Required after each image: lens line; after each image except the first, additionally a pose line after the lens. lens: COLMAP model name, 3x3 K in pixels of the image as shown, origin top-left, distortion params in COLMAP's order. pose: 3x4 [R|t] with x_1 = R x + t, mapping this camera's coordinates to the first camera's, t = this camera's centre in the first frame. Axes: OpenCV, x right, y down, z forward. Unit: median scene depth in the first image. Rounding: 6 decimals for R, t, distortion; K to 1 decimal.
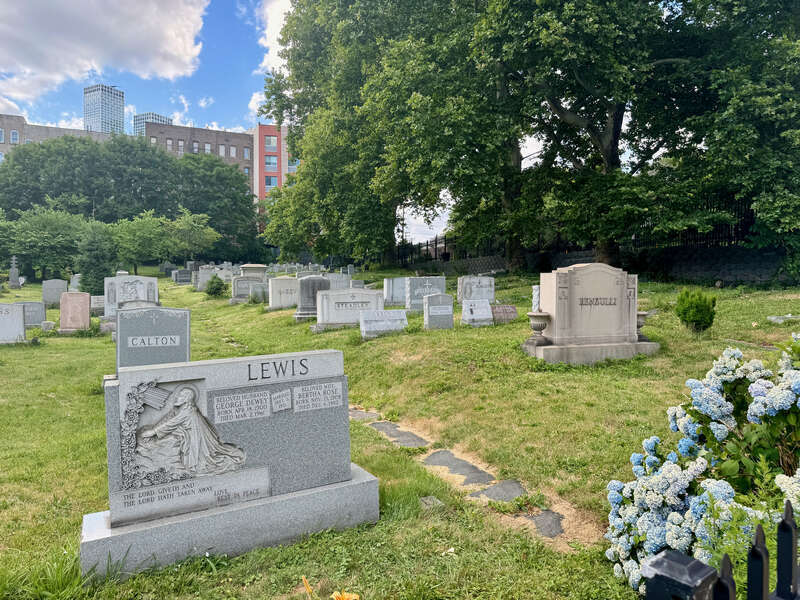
lens RADIAL K [[552.4, 0, 397.6], [0, 552.4, 297.0], [0, 0, 1]] dist [0.101154, -0.142355]
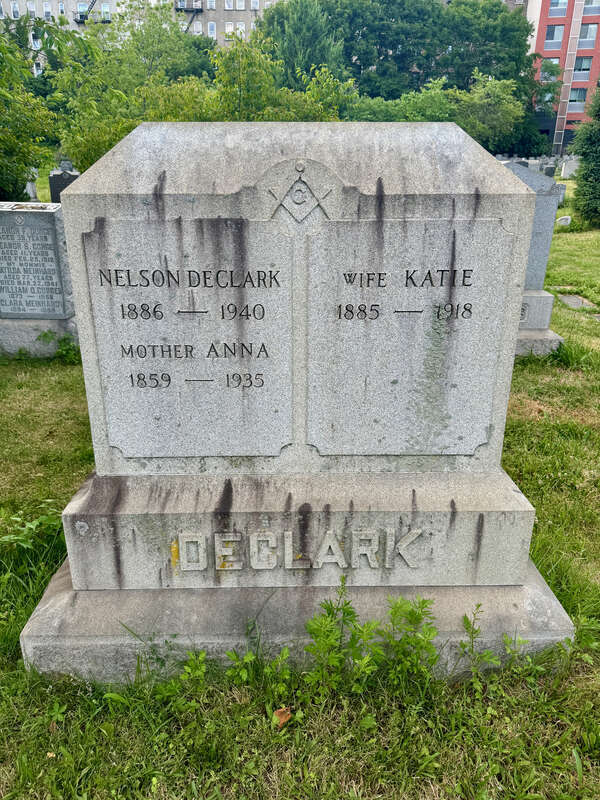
lens RADIAL K [[552.4, 0, 299.9], [0, 552.4, 380.3], [0, 0, 1]] dist [0.101154, -0.142355]
pose [[0.912334, 0.135068, -0.386528, -0.644040], [-0.010274, 0.951278, 0.308163, 0.000991], [0.409318, -0.277177, 0.869271, 0.383917]]
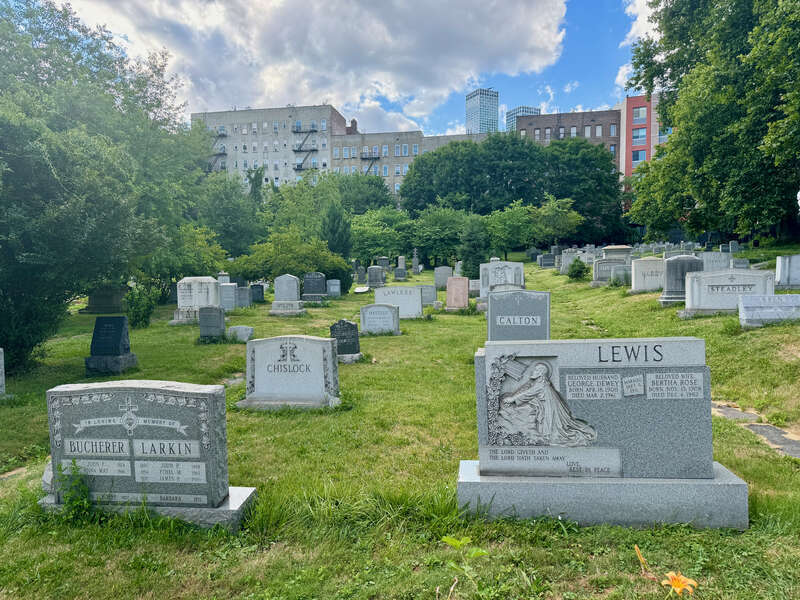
lens RADIAL K [[552.4, 0, 397.6], [0, 552.4, 297.0], [0, 0, 1]] dist [0.101154, -0.142355]
pose [[0.806783, 0.012322, -0.590719, 0.012804], [0.005861, 0.999566, 0.028855, -0.000445], [0.590818, -0.026741, 0.806361, -0.014213]]
